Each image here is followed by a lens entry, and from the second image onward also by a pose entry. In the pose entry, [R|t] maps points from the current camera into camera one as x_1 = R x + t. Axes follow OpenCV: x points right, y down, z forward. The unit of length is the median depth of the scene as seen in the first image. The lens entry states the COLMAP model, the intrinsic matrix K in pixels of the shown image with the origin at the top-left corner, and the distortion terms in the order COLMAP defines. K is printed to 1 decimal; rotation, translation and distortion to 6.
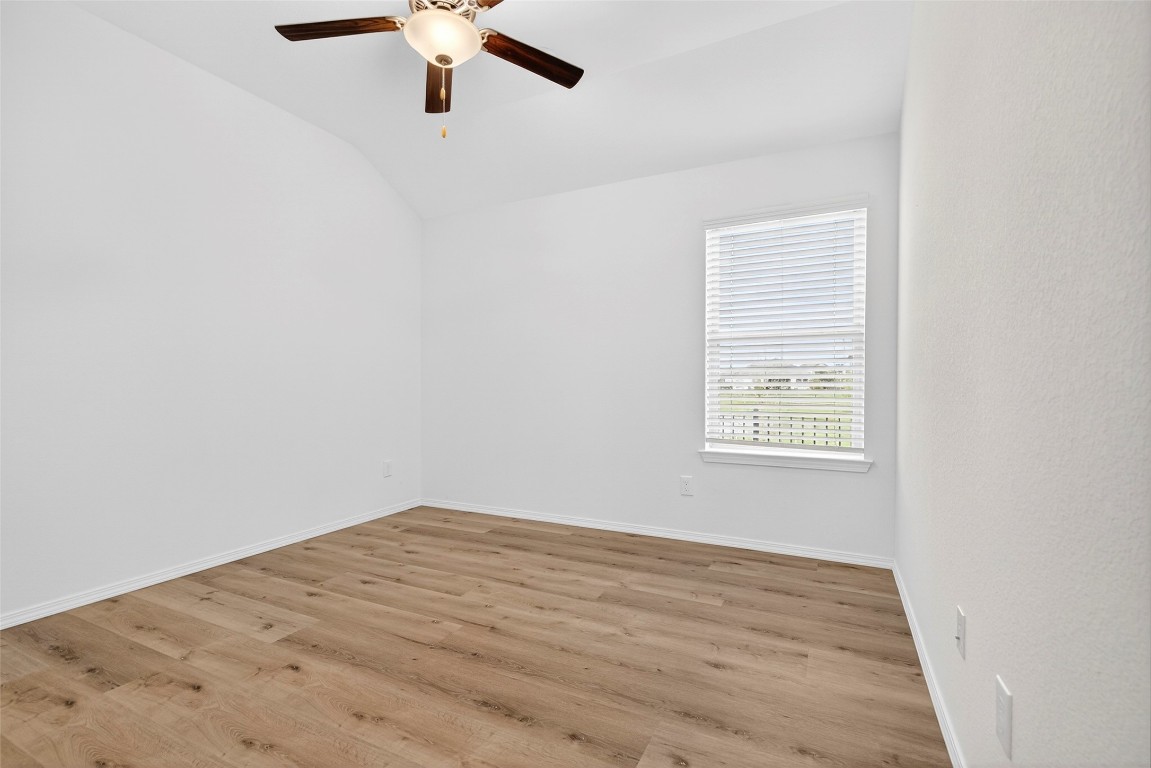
lens RADIAL K [[511.8, 0, 573.0], [0, 511.8, 391.8], [0, 0, 1]] dist [-0.002145, -0.000391]
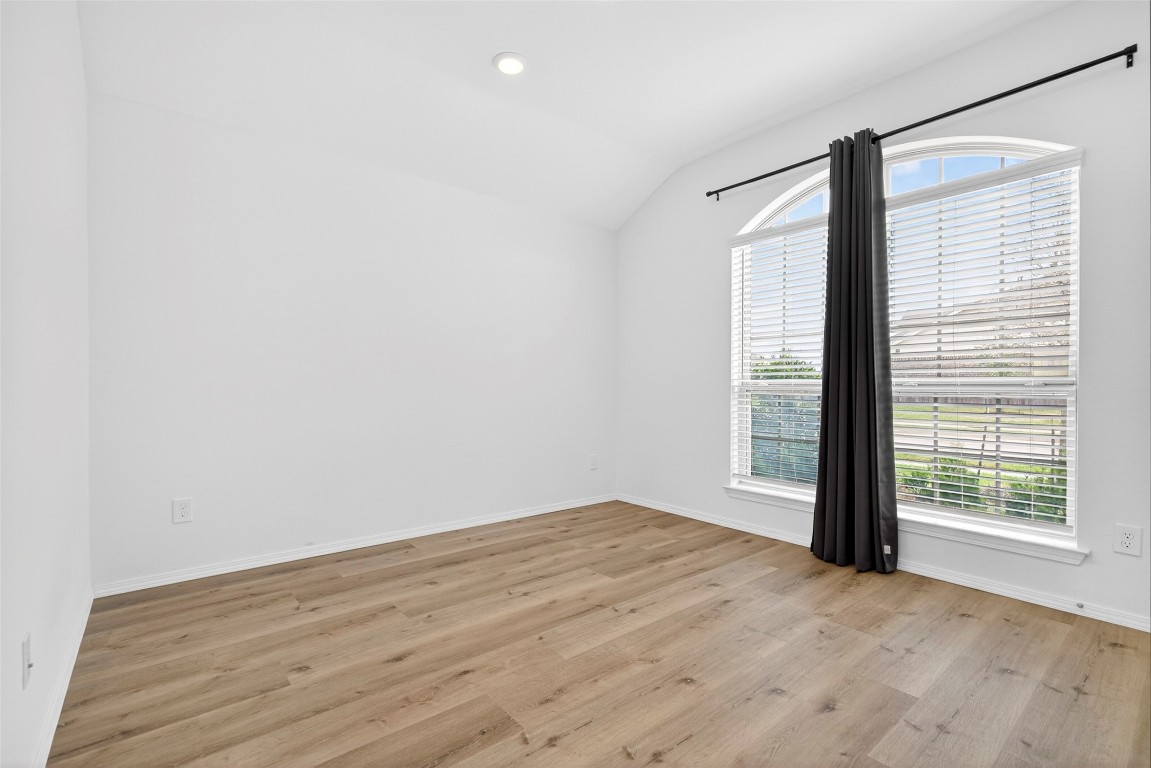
lens RADIAL K [[511.8, 0, 576.3], [0, 511.8, 386.4], [0, 0, 1]] dist [-0.002145, -0.000391]
pose [[0.400122, 0.004913, 0.916449, -0.969664], [0.002980, 0.999973, -0.006662, -0.003580], [-0.916457, 0.005397, 0.400096, 0.487833]]
